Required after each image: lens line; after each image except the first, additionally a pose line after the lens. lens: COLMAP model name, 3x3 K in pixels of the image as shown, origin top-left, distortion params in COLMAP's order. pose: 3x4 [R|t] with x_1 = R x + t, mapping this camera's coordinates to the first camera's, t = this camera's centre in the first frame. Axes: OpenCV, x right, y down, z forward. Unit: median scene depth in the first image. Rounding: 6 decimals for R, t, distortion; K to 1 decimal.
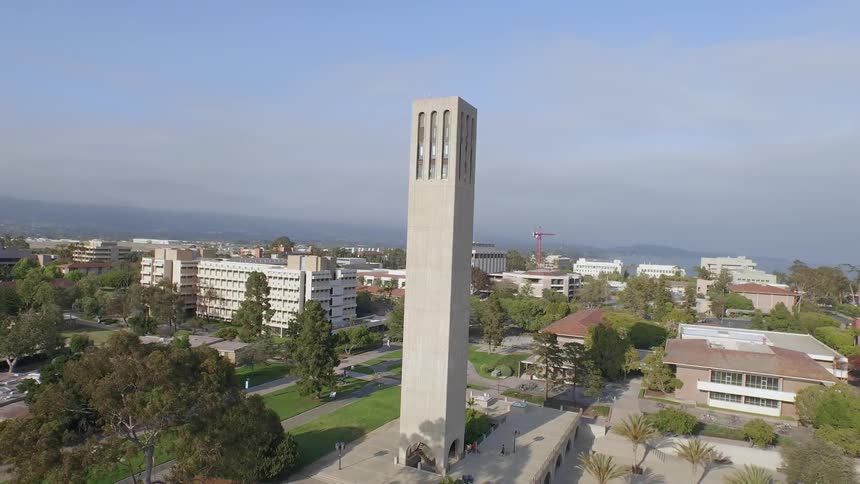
lens RADIAL K [[523.1, 0, 430.0], [0, 523.1, 242.0], [0, 0, 1]] dist [-0.063472, 0.002089]
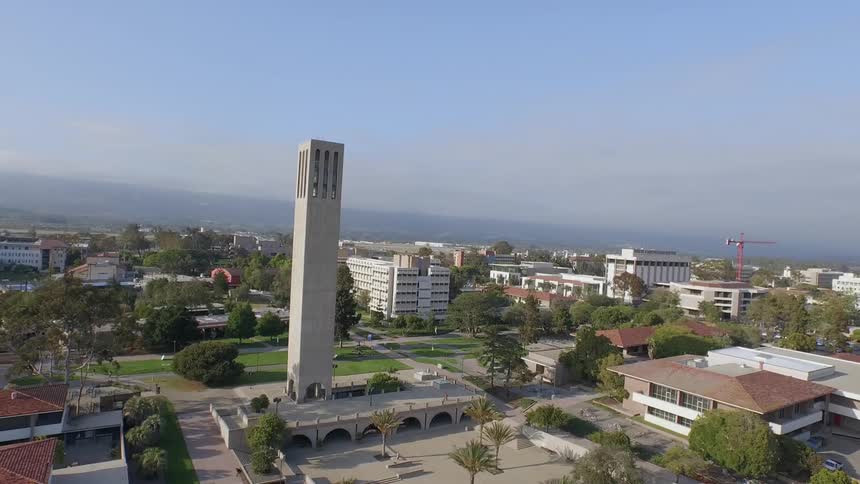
lens RADIAL K [[523.1, 0, 430.0], [0, 523.1, 242.0], [0, 0, 1]] dist [-0.063472, 0.002089]
pose [[0.861232, 0.014663, -0.508000, 0.432377], [-0.019937, 0.999789, -0.004942, 0.000324], [0.507821, 0.014384, 0.861343, -0.024127]]
